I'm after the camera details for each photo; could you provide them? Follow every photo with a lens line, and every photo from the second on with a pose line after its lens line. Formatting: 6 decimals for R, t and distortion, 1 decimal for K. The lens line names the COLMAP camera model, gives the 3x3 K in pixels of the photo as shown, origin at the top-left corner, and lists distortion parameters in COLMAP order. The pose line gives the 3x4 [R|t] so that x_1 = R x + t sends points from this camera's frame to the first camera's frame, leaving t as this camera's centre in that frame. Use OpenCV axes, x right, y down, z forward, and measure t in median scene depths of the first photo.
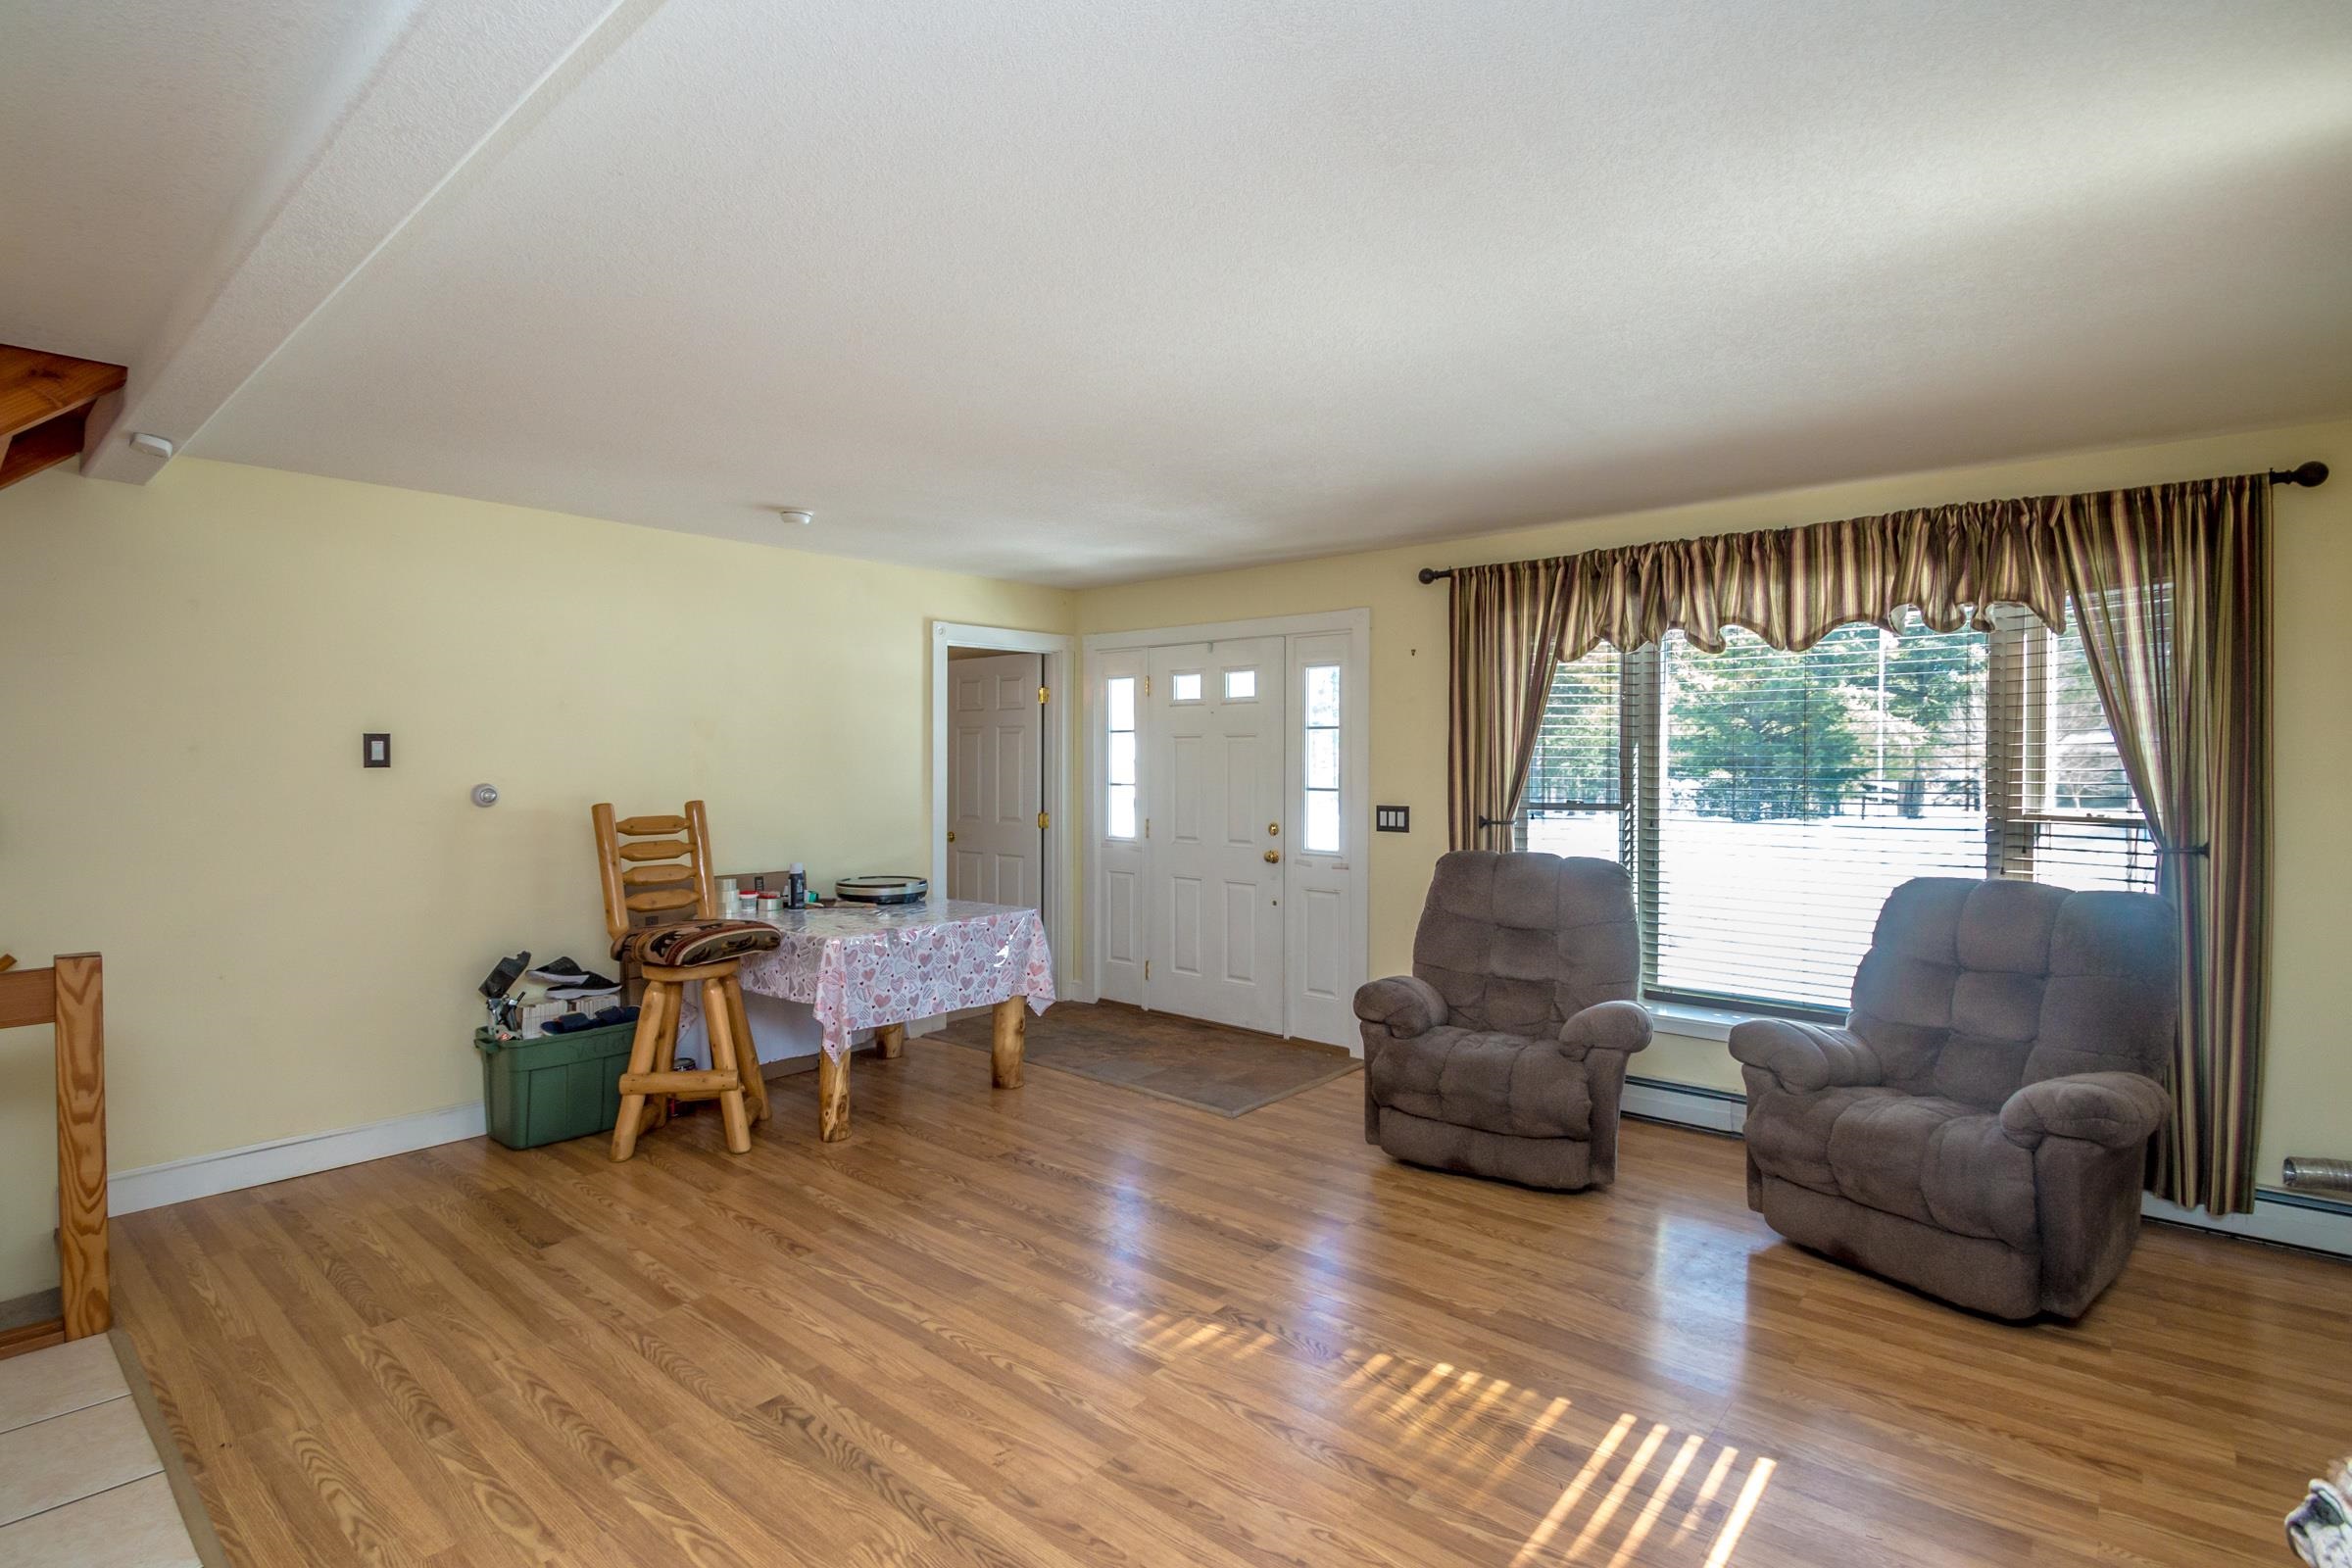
lens RADIAL K [[1119.2, 0, 1209.7], [0, 1119.2, 775.2], [0, 0, 1]] dist [0.001531, -0.010387]
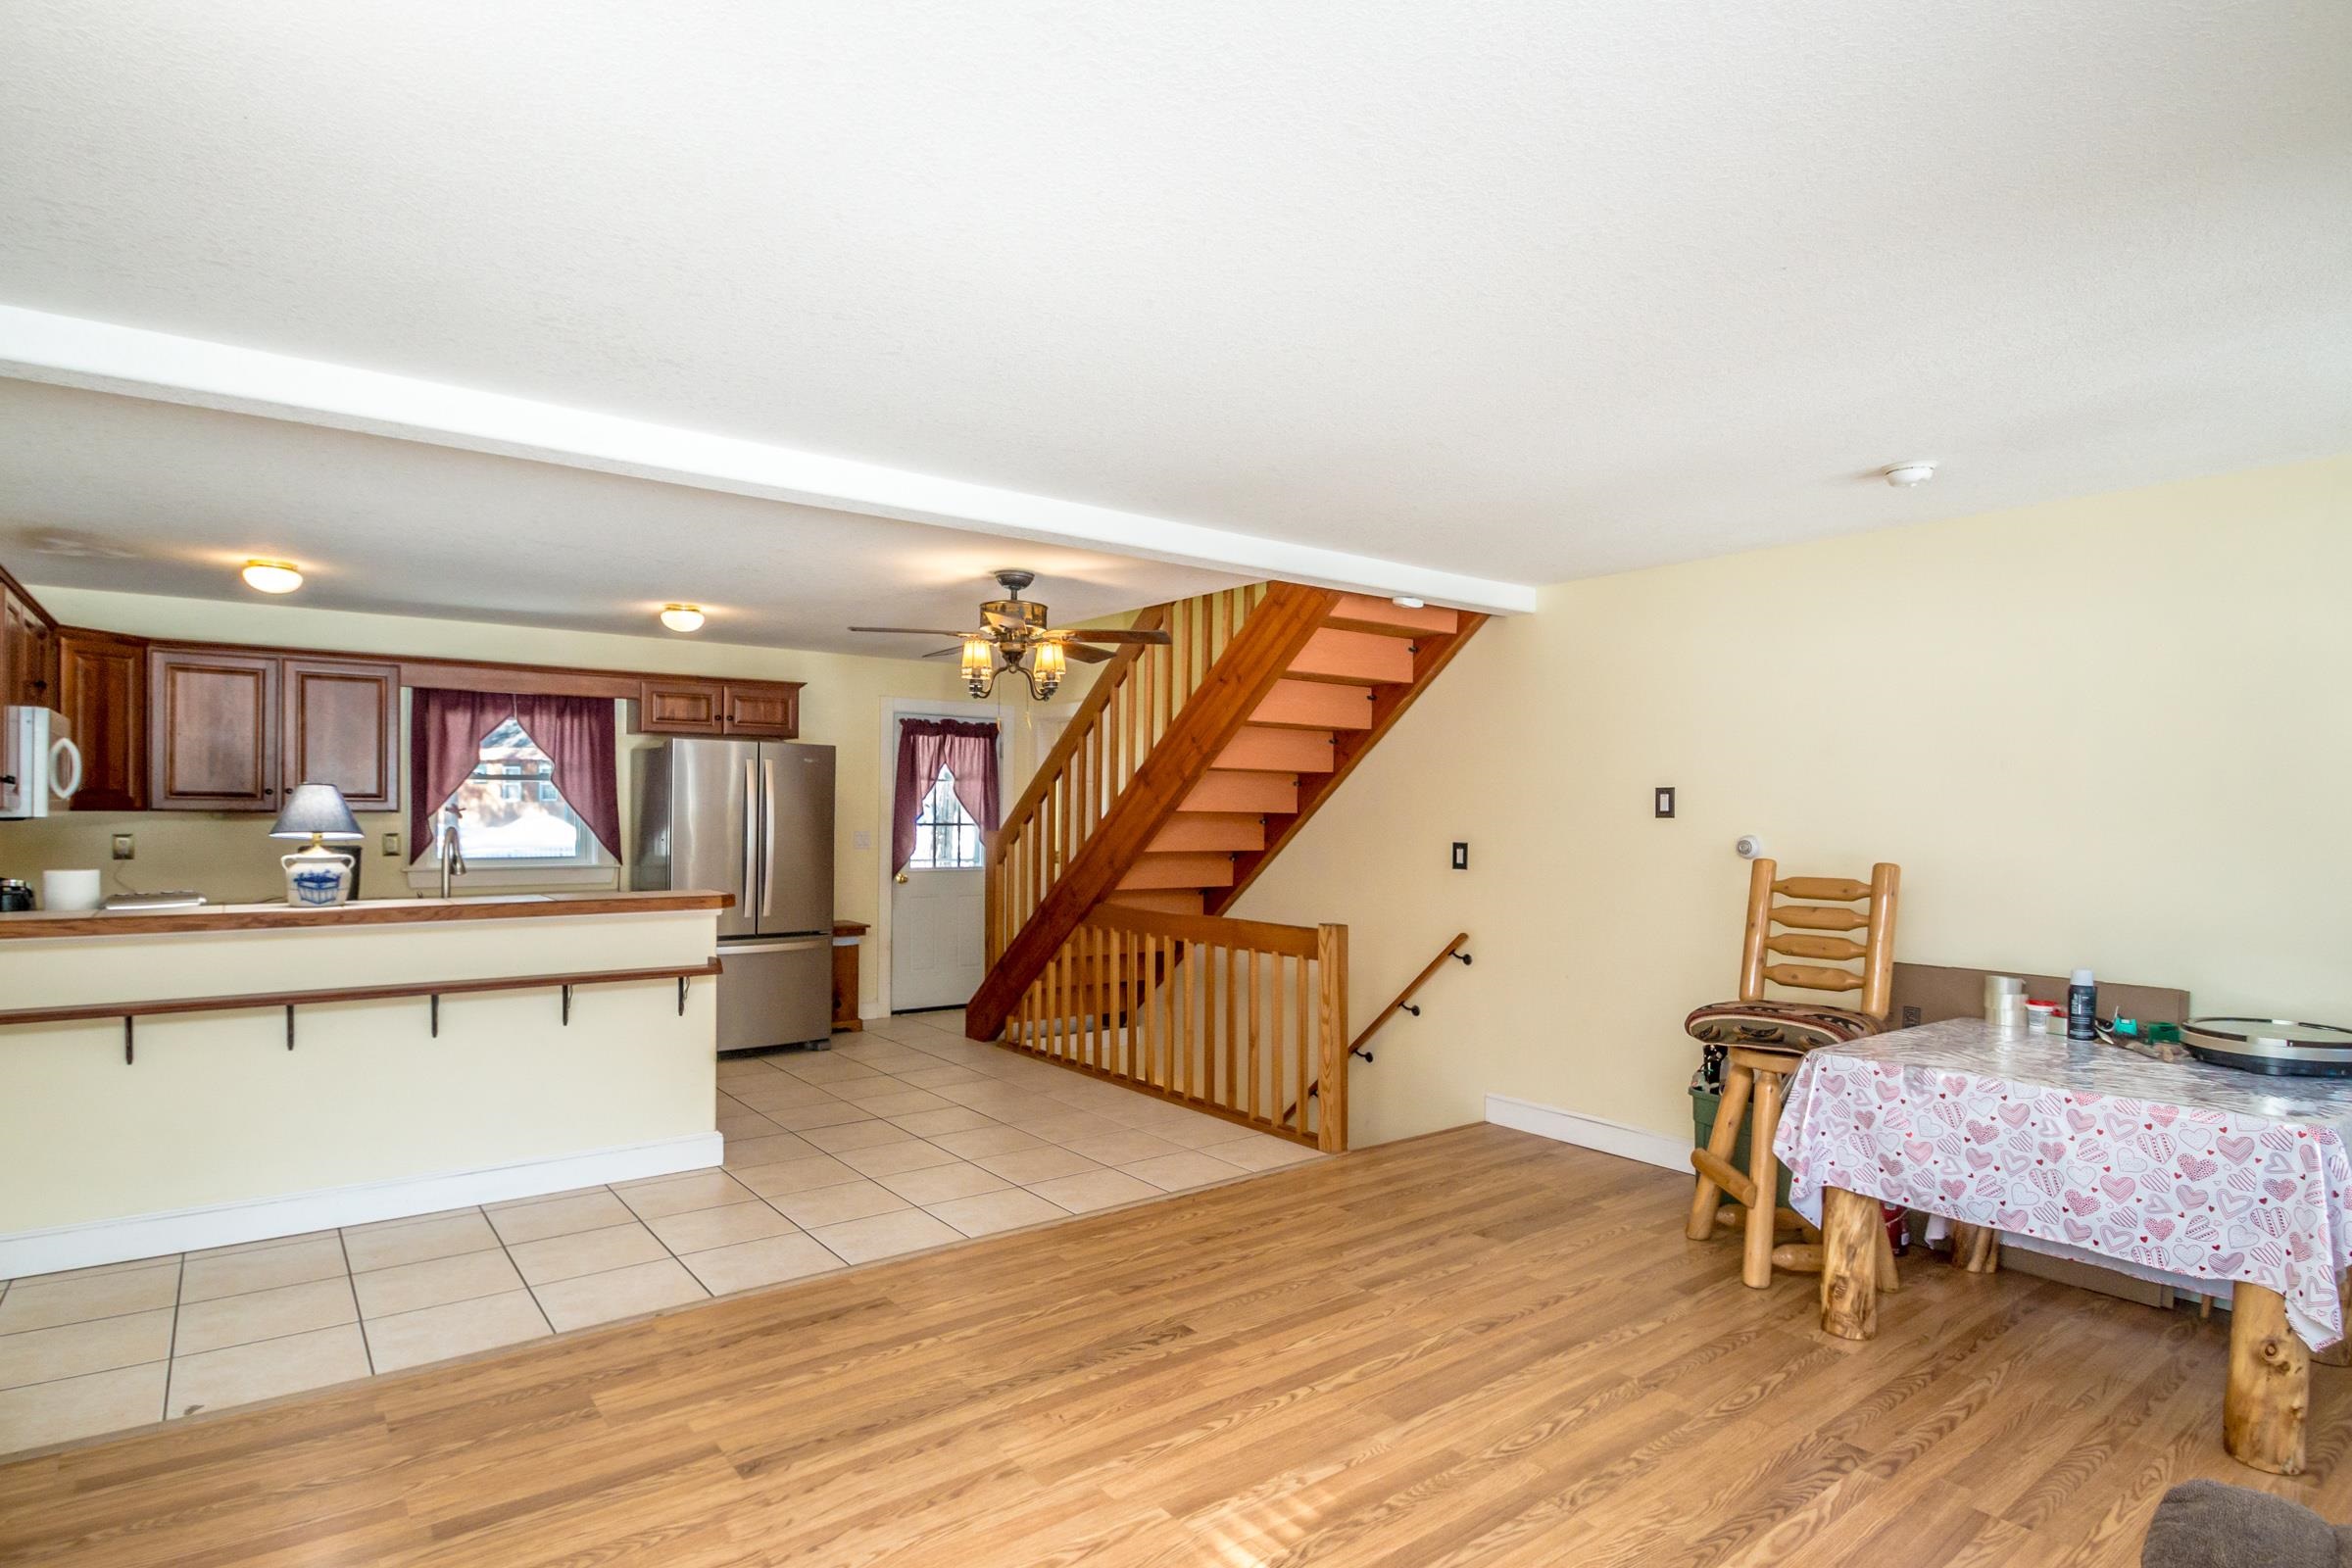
lens RADIAL K [[1193.4, 0, 1123.4], [0, 1193.4, 808.6], [0, 0, 1]] dist [-0.000972, -0.001038]
pose [[-0.243561, -0.004246, -0.969876, 0.573566], [-0.020392, 0.999792, 0.000744, -0.006261], [0.969671, 0.019959, -0.243596, 0.793044]]
